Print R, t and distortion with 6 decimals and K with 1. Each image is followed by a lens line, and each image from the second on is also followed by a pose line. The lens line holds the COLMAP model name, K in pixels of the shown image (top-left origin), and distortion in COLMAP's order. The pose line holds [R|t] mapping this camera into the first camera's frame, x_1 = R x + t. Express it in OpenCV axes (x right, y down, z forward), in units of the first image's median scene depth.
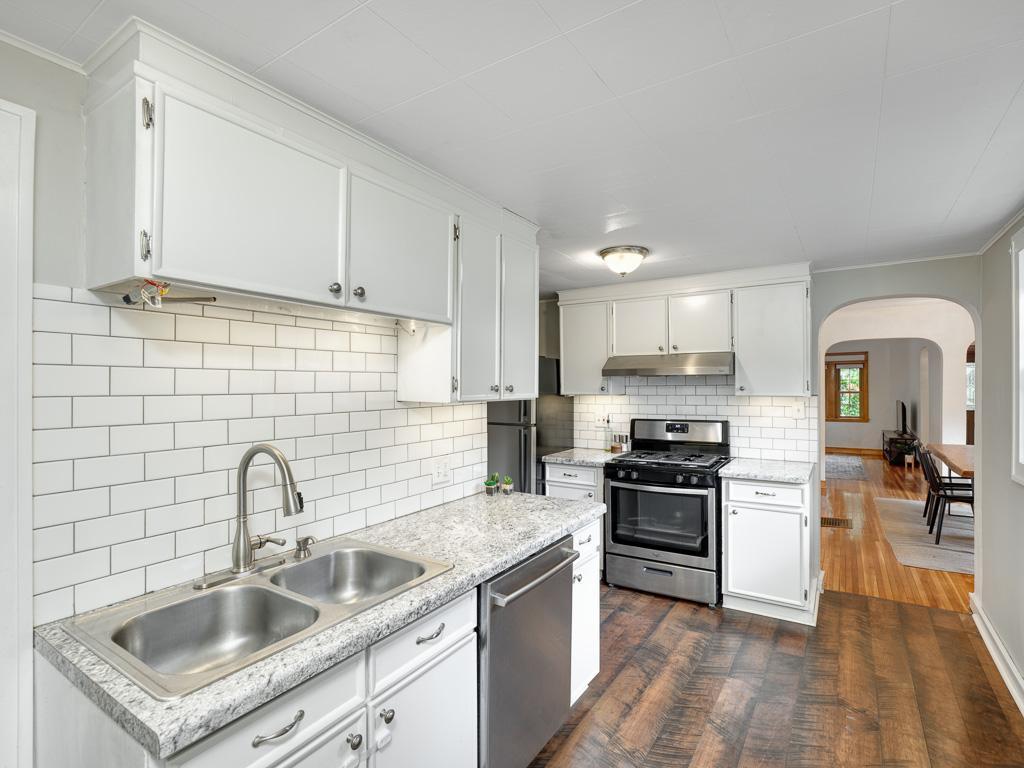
lens RADIAL K [[506.0, 0, 505.3], [0, 506.0, 385.3], [0, 0, 1]] dist [-0.020006, 0.001625]
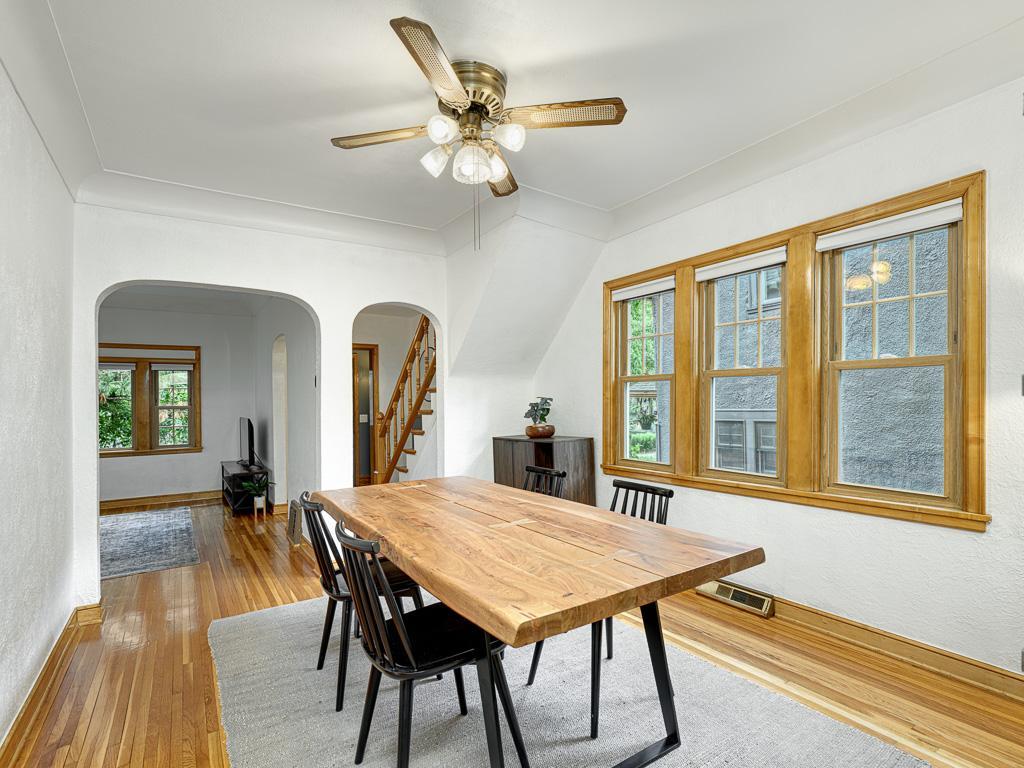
lens RADIAL K [[478.4, 0, 507.3], [0, 478.4, 409.3], [0, 0, 1]] dist [-0.010449, 0.000610]
pose [[0.368840, -0.002941, 0.929488, 0.668435], [0.005443, 0.999985, 0.001004, 0.044372], [-0.929477, 0.004689, 0.368850, 0.905305]]
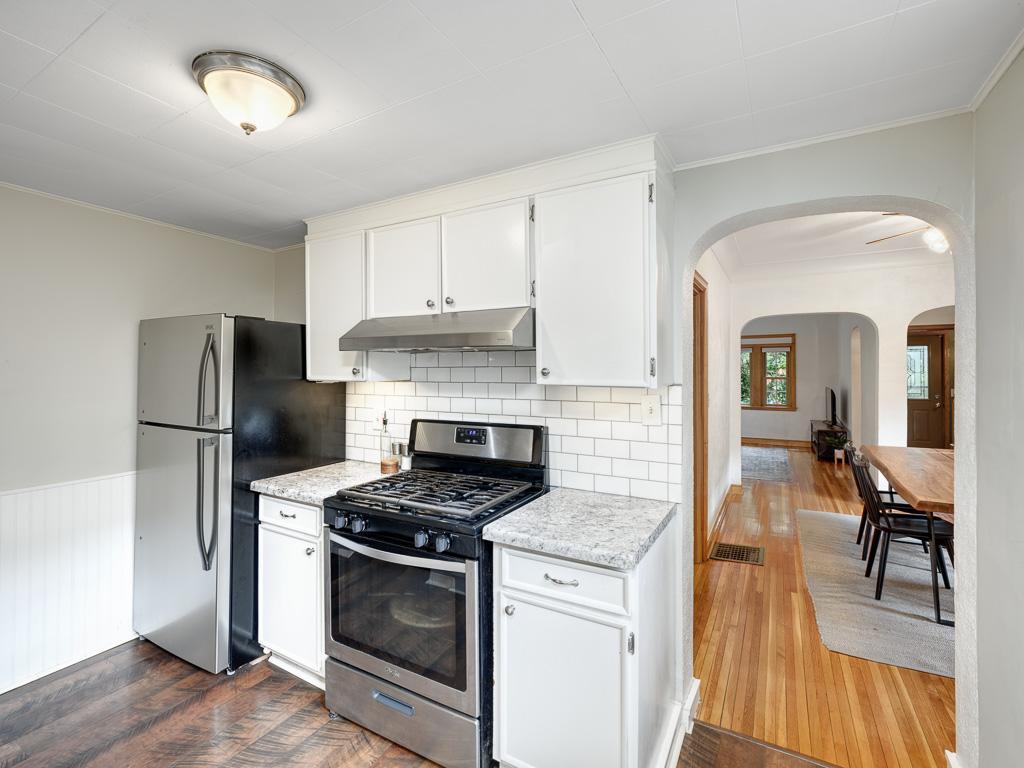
lens RADIAL K [[478.4, 0, 497.8], [0, 478.4, 360.1], [0, 0, 1]] dist [-0.010449, 0.000610]
pose [[0.998354, 0.009373, 0.056590, 0.316258], [-0.008378, 0.999807, -0.017792, 0.002441], [-0.056745, 0.017289, 0.998239, 0.387140]]
